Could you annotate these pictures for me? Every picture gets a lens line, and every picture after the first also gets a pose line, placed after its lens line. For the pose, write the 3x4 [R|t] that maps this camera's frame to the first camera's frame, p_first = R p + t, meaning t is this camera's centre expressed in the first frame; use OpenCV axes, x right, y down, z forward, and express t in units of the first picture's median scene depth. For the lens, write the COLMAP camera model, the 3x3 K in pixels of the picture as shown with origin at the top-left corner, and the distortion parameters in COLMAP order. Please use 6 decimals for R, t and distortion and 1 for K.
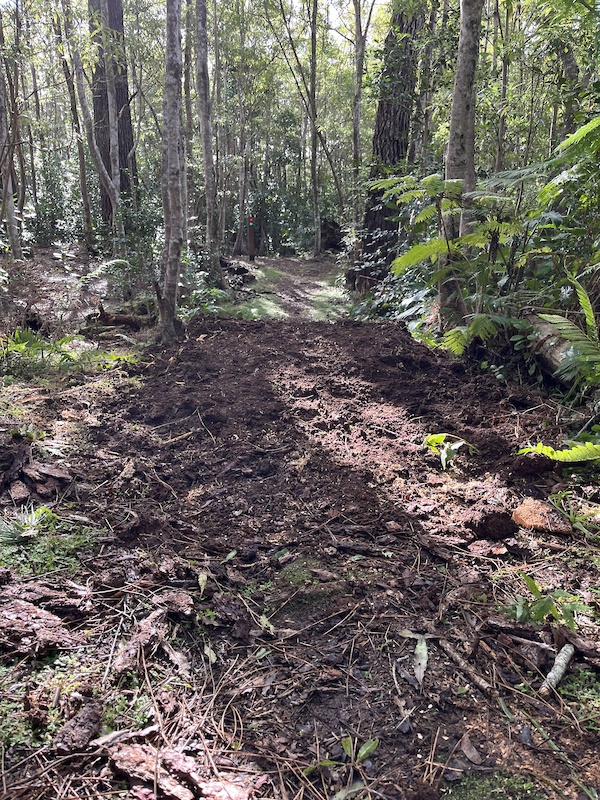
lens RADIAL K [[573.1, 0, 262.4], [0, 573.1, 398.9], [0, 0, 1]] dist [0.048764, -0.059800]
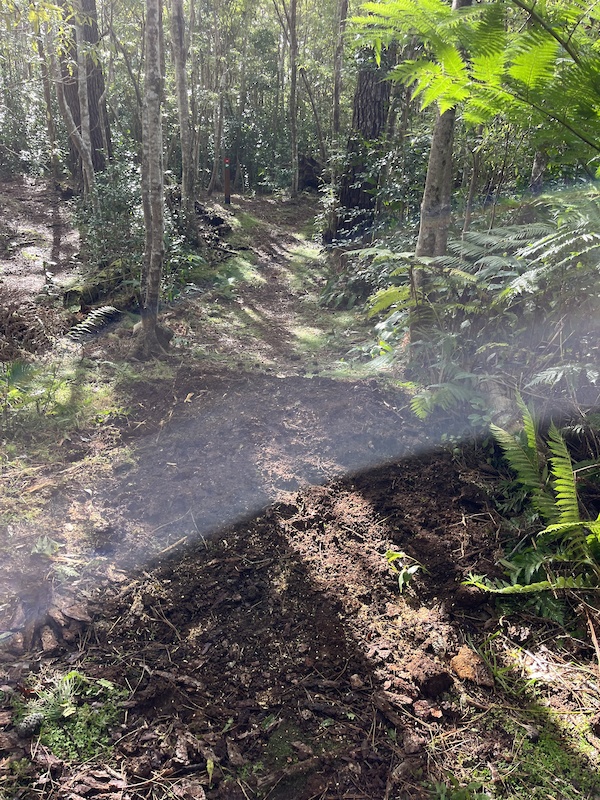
lens RADIAL K [[573.1, 0, 262.4], [0, 573.1, 398.9], [0, 0, 1]] dist [0.048764, -0.059800]
pose [[0.998879, 0.007220, 0.046786, -0.027376], [-0.012932, 0.992327, 0.122965, -0.354729], [-0.045539, -0.123432, 0.991308, -0.109953]]
